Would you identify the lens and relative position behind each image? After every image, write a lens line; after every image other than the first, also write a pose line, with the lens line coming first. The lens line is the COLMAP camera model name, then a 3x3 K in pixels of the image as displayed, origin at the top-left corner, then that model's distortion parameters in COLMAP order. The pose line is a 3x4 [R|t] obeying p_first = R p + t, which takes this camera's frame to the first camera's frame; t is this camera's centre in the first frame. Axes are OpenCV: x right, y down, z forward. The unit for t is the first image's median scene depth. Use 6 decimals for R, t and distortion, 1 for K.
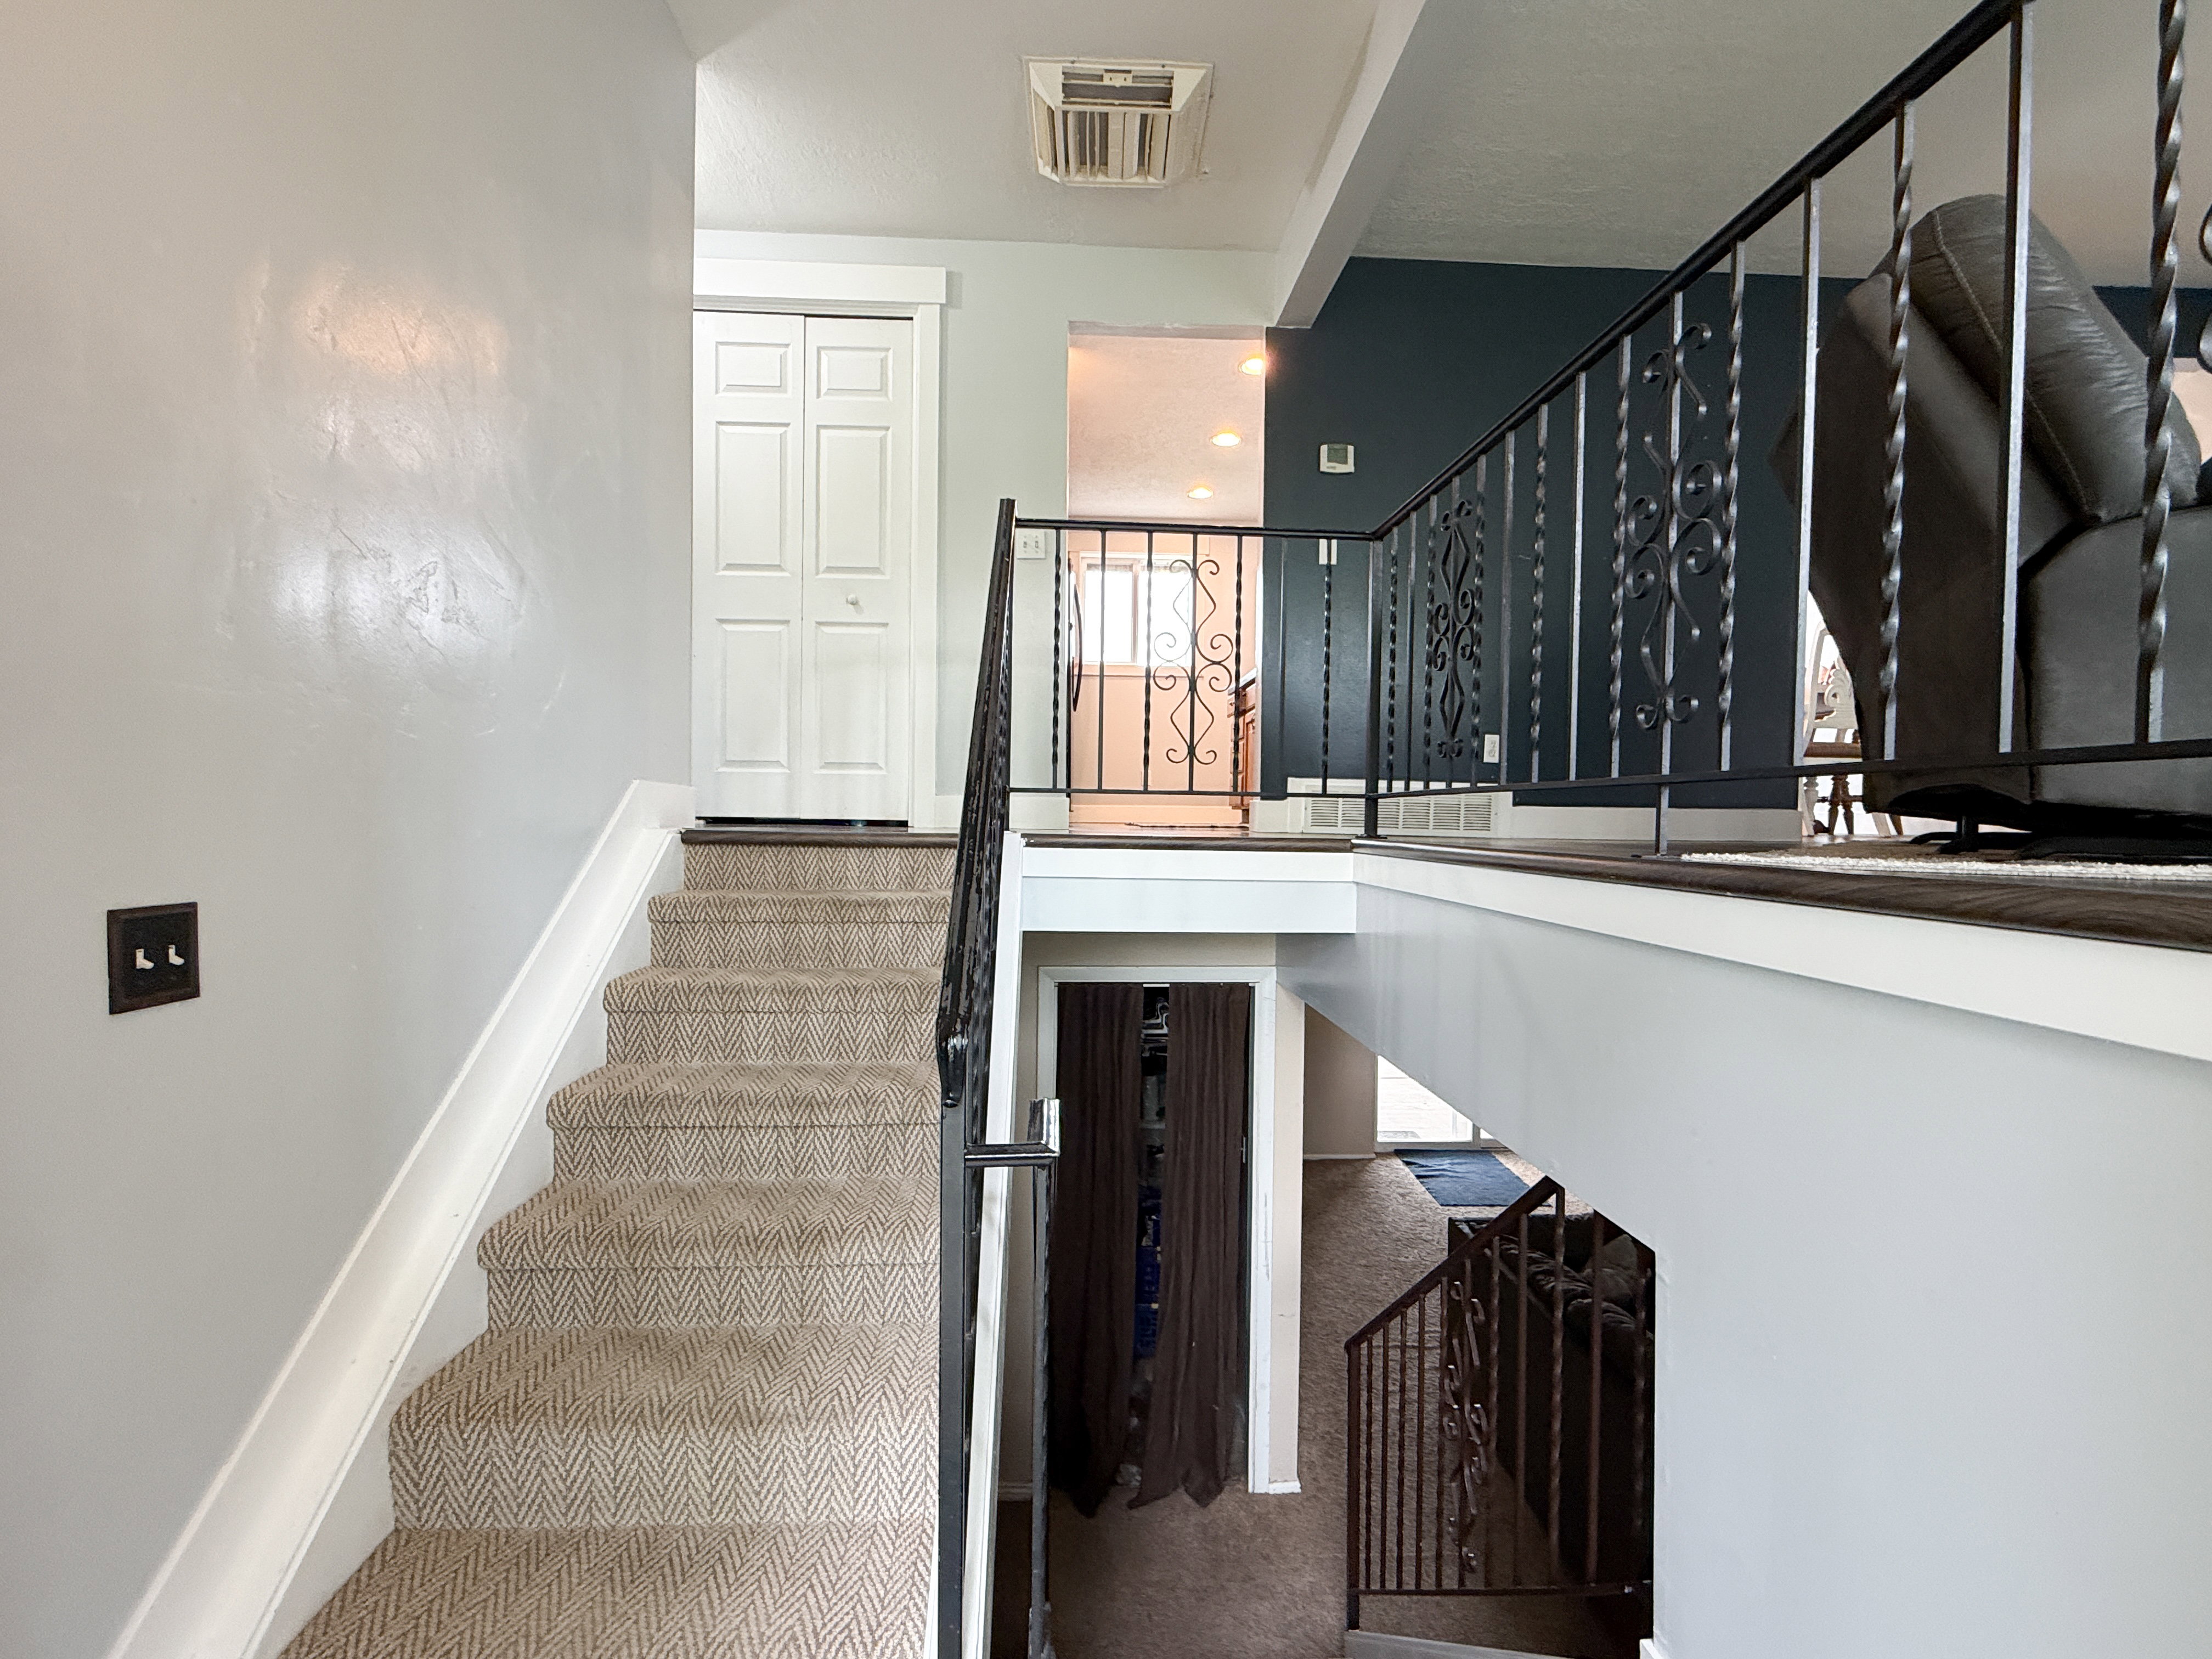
lens RADIAL K [[1013.6, 0, 1075.0], [0, 1013.6, 824.8], [0, 0, 1]] dist [-0.003546, -0.000292]
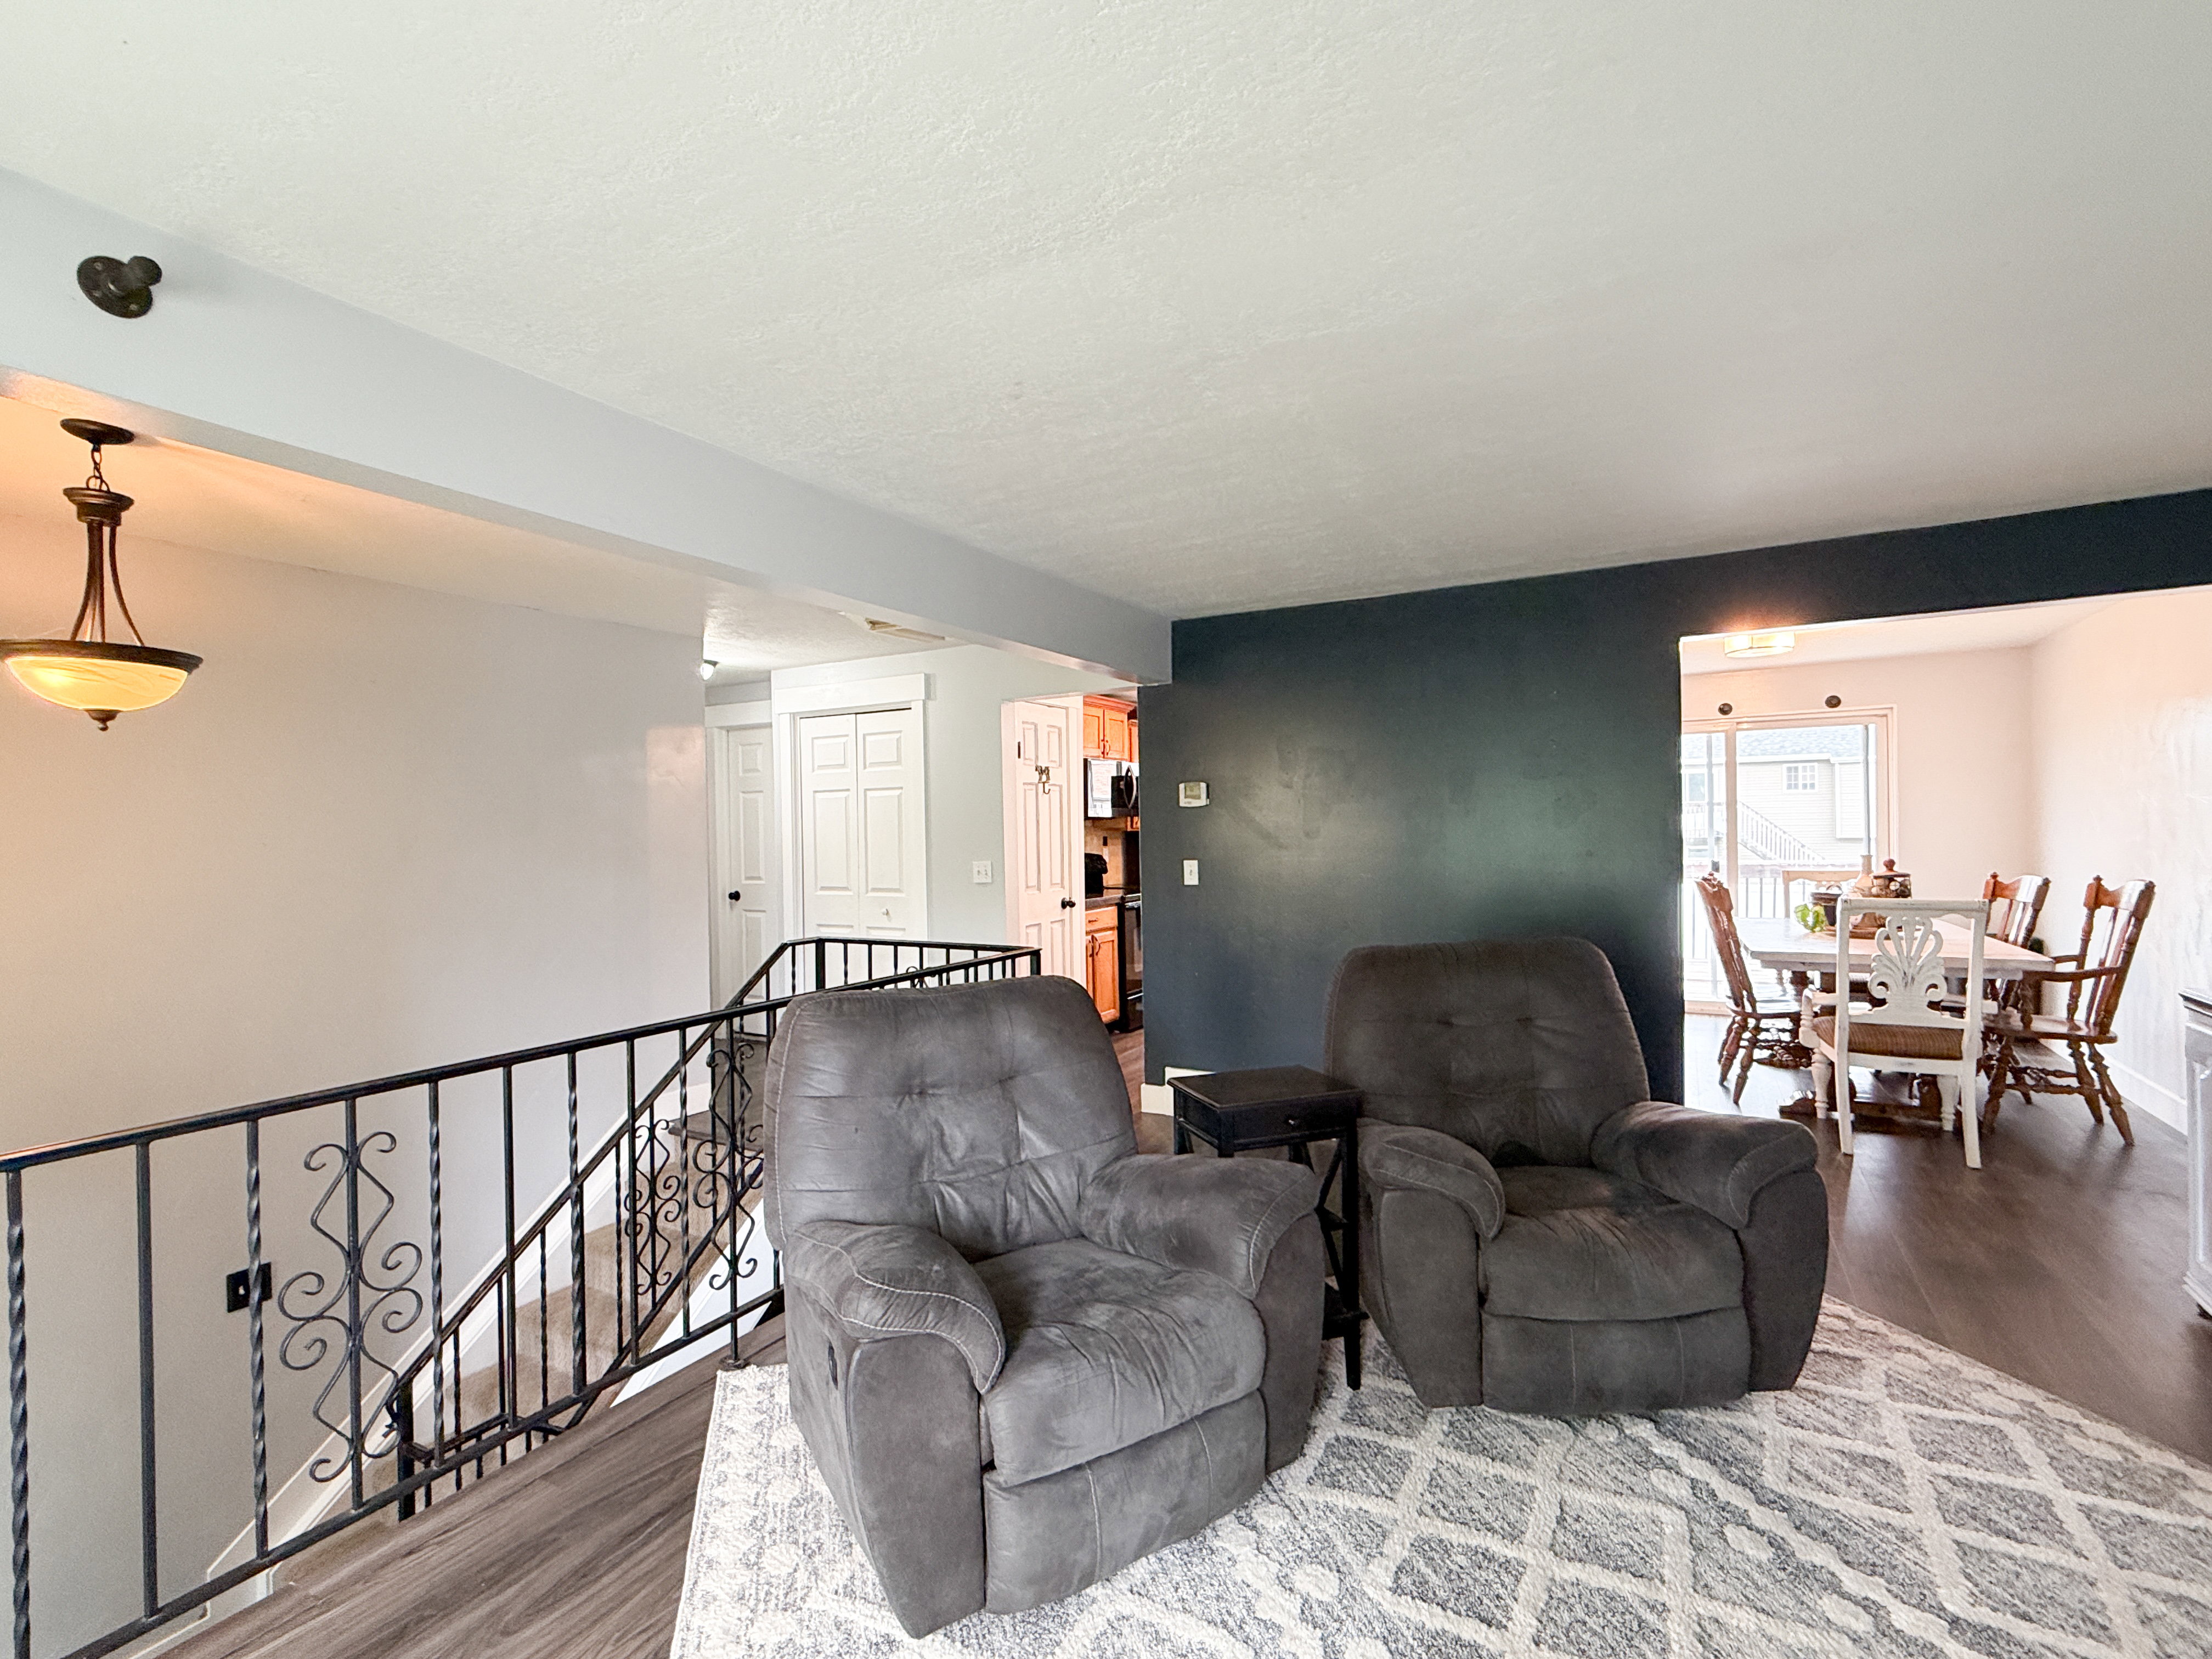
lens RADIAL K [[1029.9, 0, 1106.0], [0, 1029.9, 829.5], [0, 0, 1]] dist [-0.003155, 0.000000]
pose [[0.853518, -0.035407, -0.519859, 0.790792], [0.027026, 0.999354, -0.023693, -0.301248], [0.520362, 0.006172, 0.853923, -0.046156]]
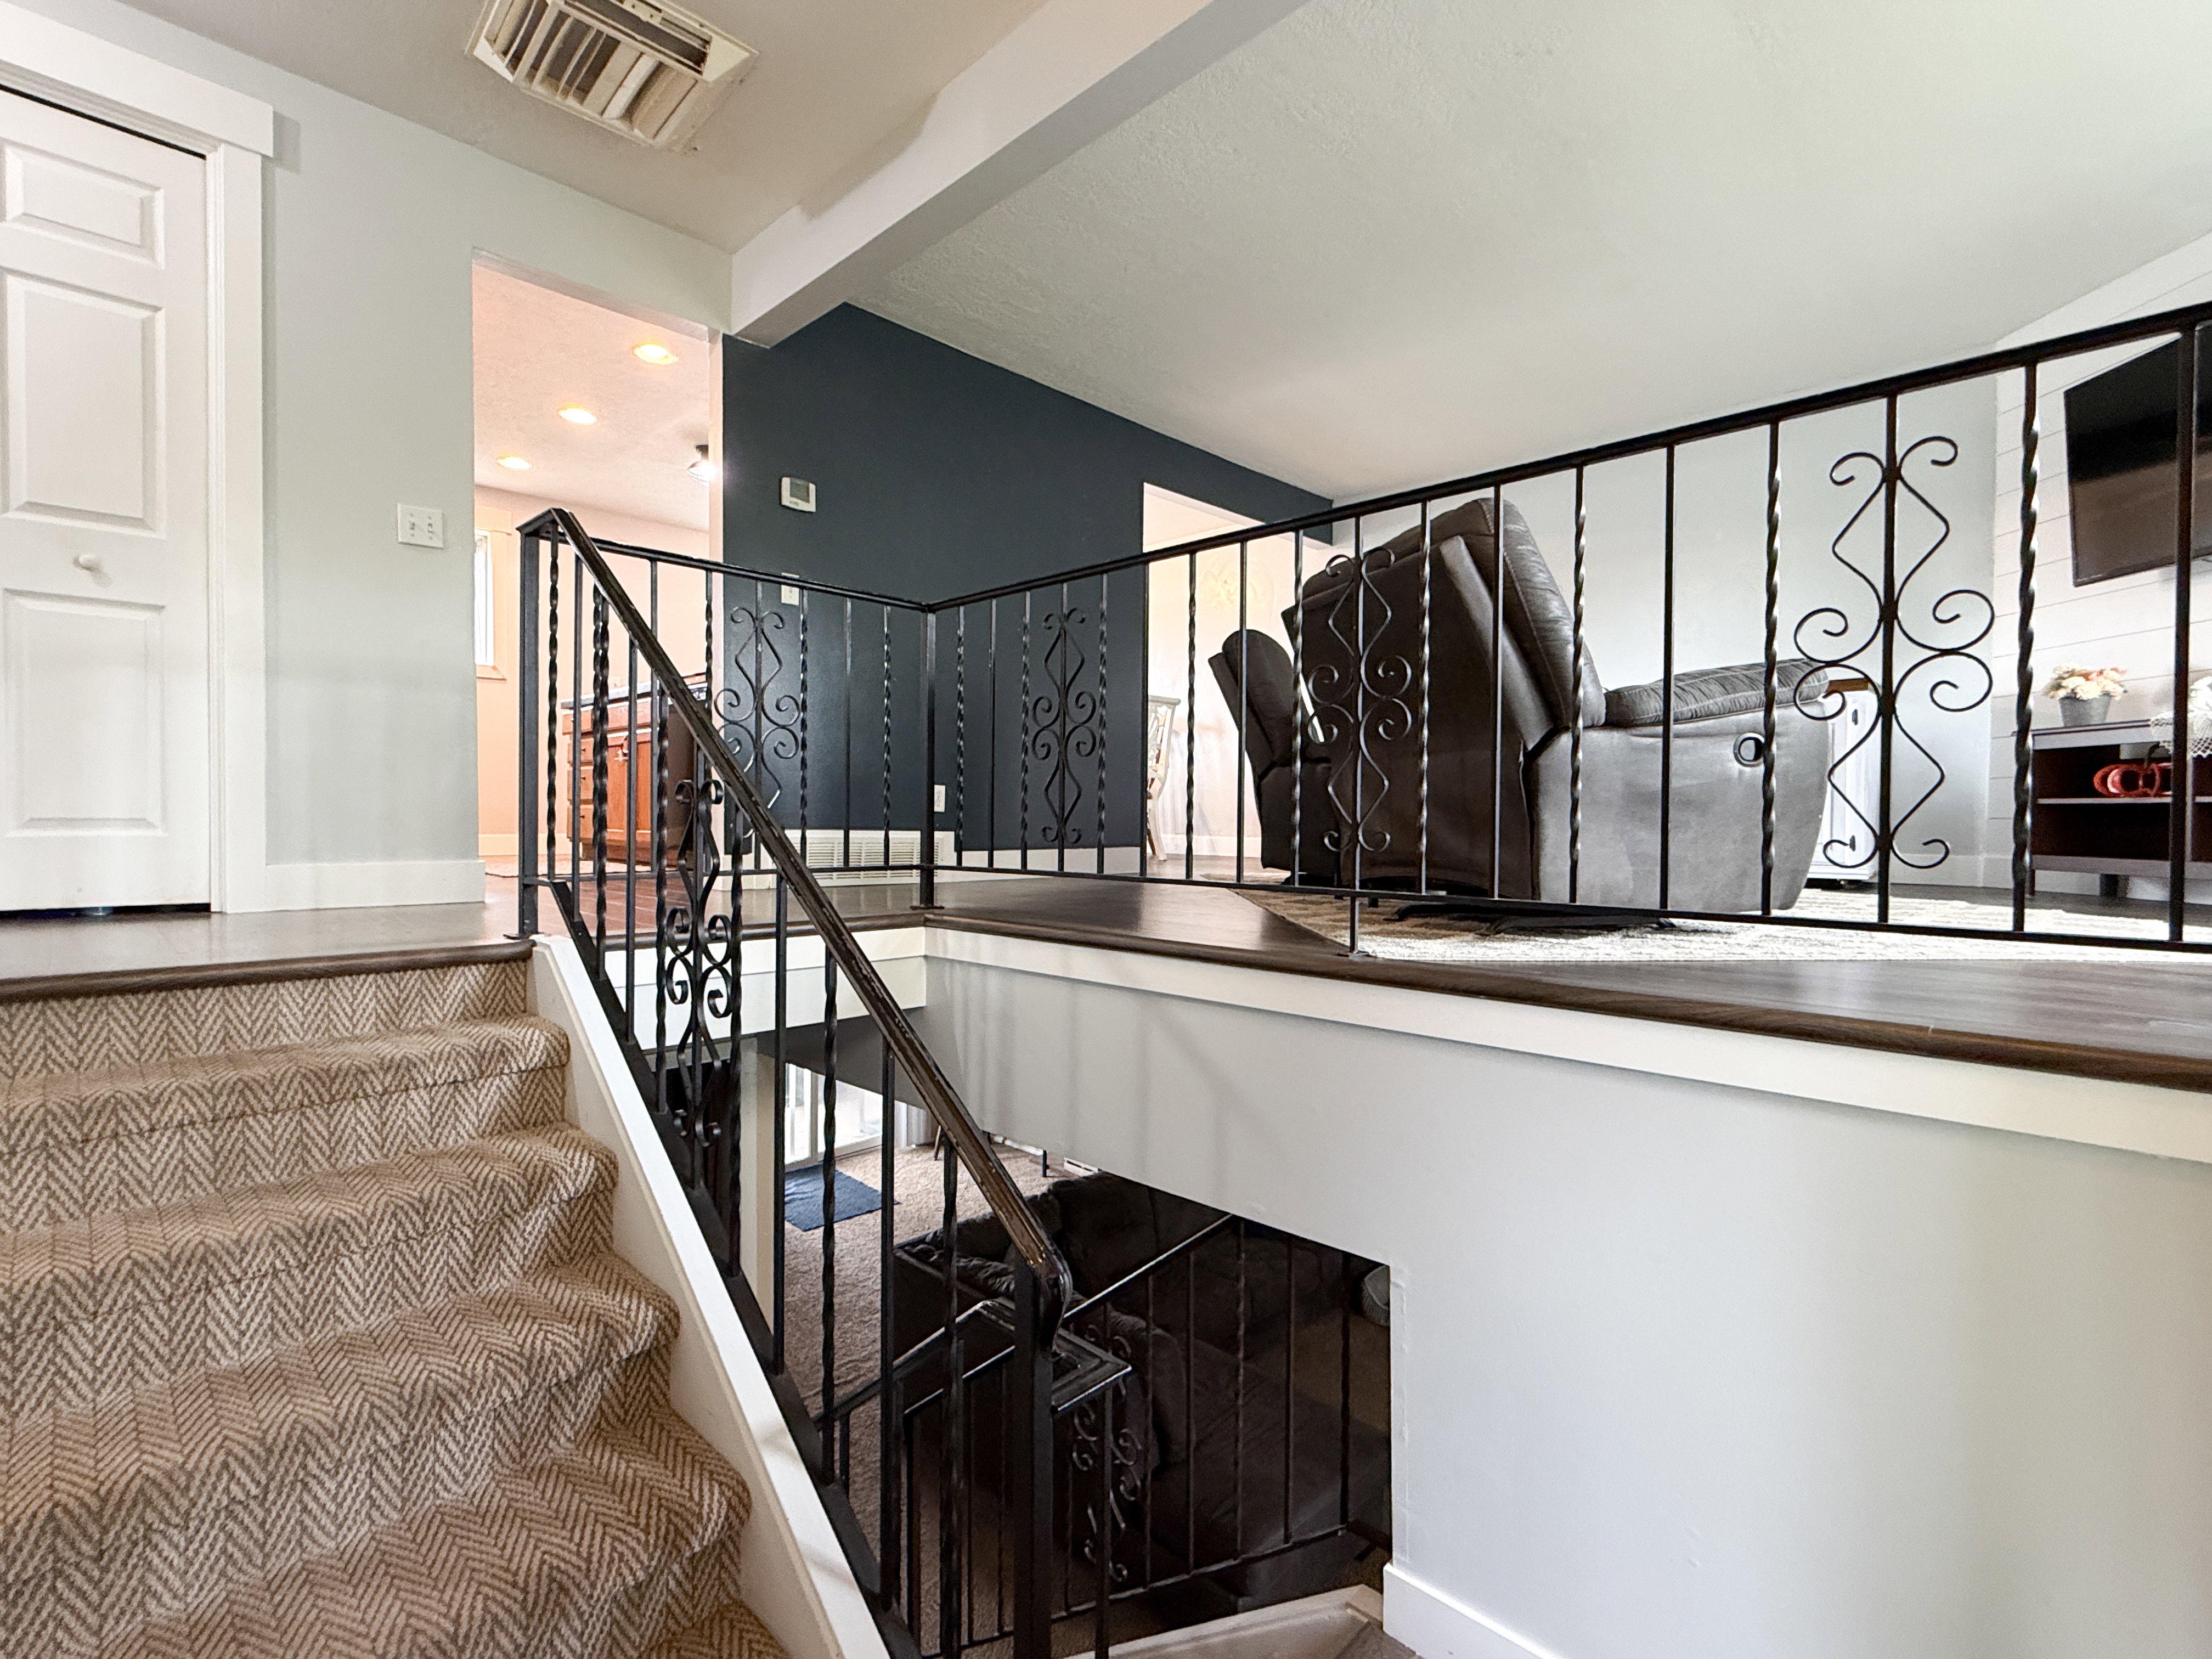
lens RADIAL K [[1029.9, 0, 1106.0], [0, 1029.9, 829.5], [0, 0, 1]] dist [-0.003155, 0.000000]
pose [[0.730602, -0.017857, 0.682570, -0.200312], [0.014365, 0.999839, 0.010781, -0.053408], [-0.682652, 0.001928, 0.730741, 0.096187]]
